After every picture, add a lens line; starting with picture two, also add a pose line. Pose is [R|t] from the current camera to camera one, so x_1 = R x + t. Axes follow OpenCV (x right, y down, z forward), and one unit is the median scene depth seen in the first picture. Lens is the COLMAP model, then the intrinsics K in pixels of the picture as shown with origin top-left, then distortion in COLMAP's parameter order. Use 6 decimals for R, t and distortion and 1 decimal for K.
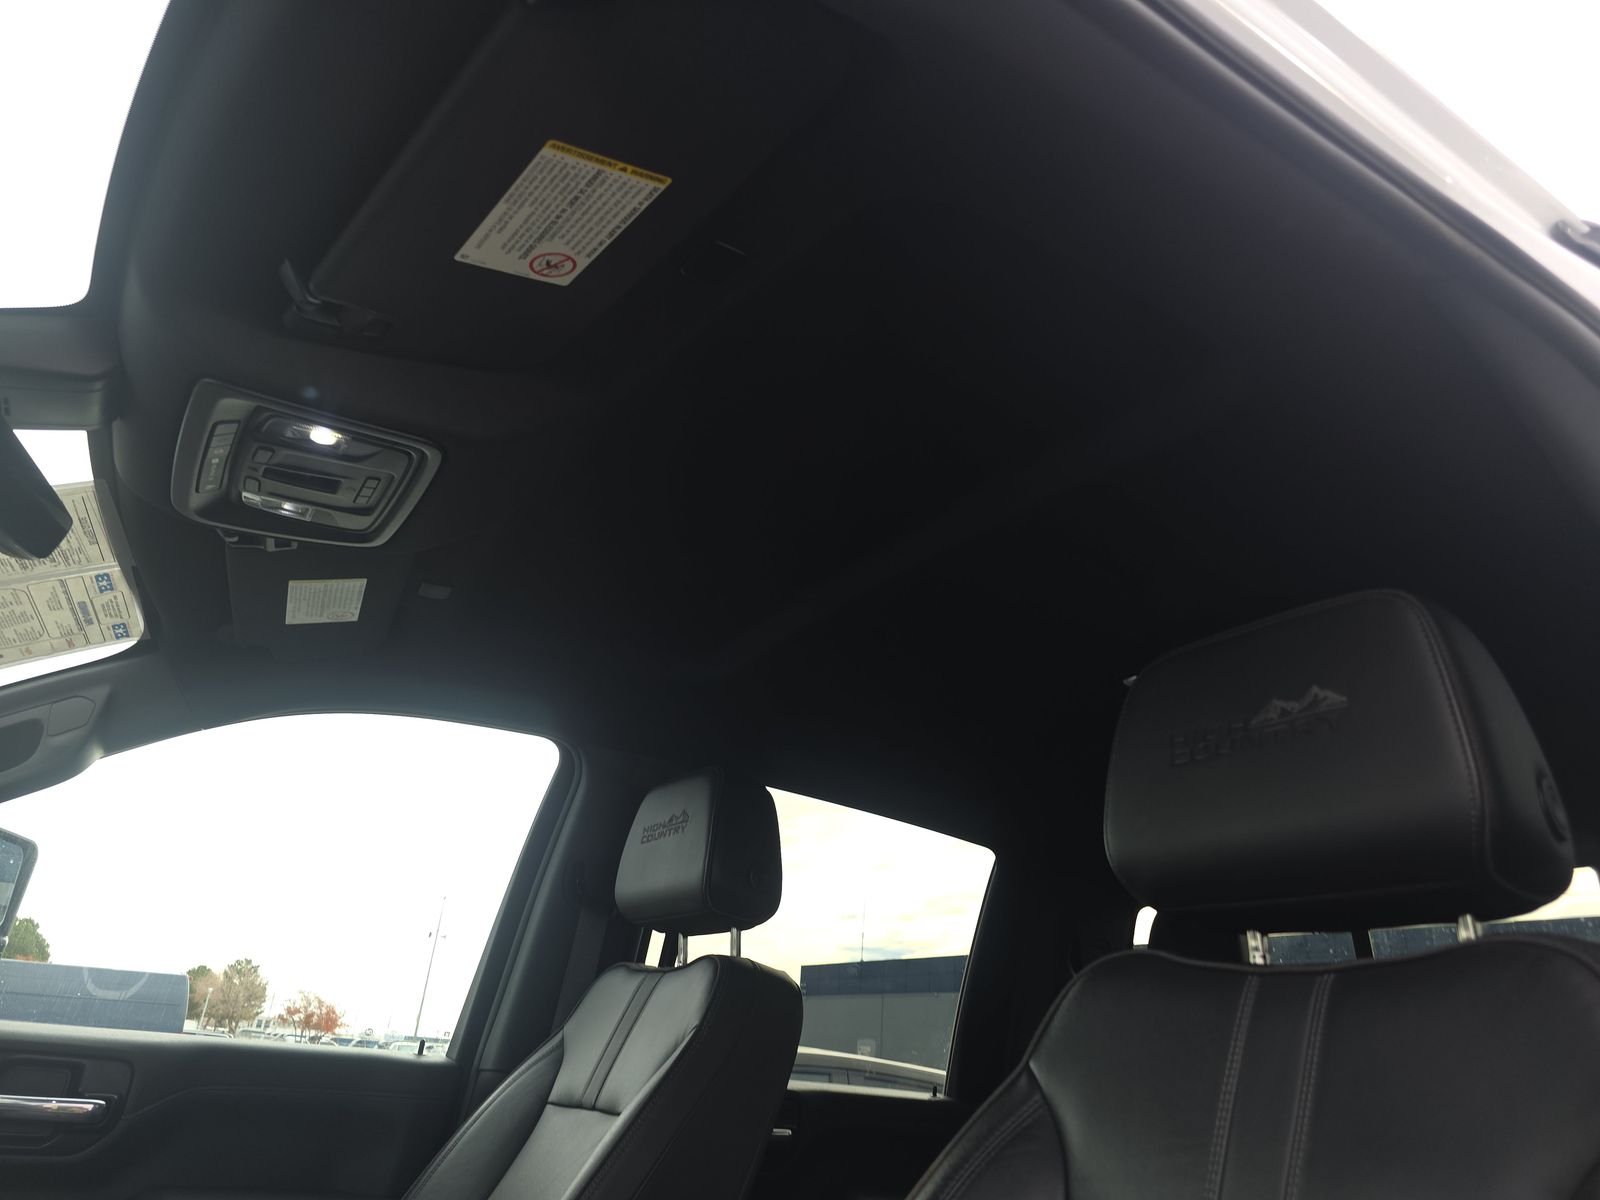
lens RADIAL K [[1060.4, 0, 795.5], [0, 1060.4, 590.6], [0, 0, 1]] dist [0.002668, 0.002533]
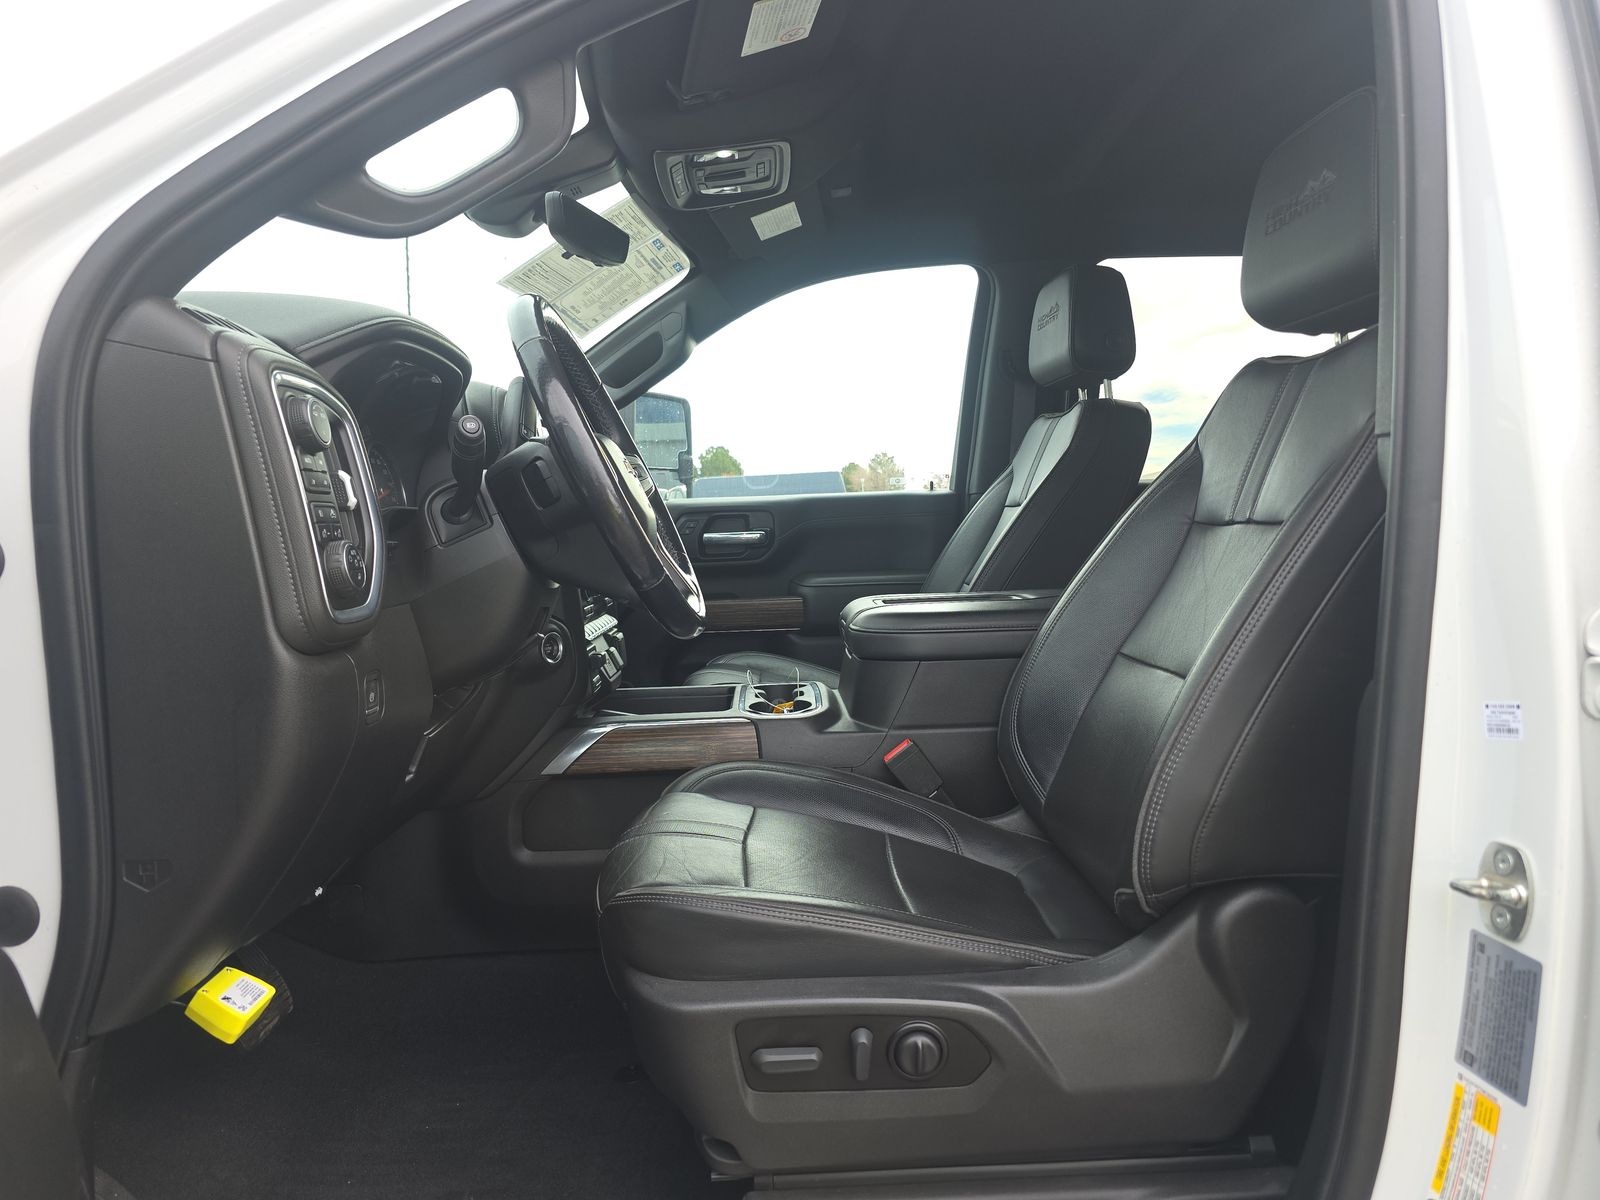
lens RADIAL K [[1060.4, 0, 795.5], [0, 1060.4, 590.6], [0, 0, 1]] dist [0.002668, 0.002533]
pose [[0.849931, -0.067418, -0.522563, 0.317282], [0.306388, 0.870100, 0.386073, -0.102137], [0.428654, -0.488242, 0.760181, -0.374768]]
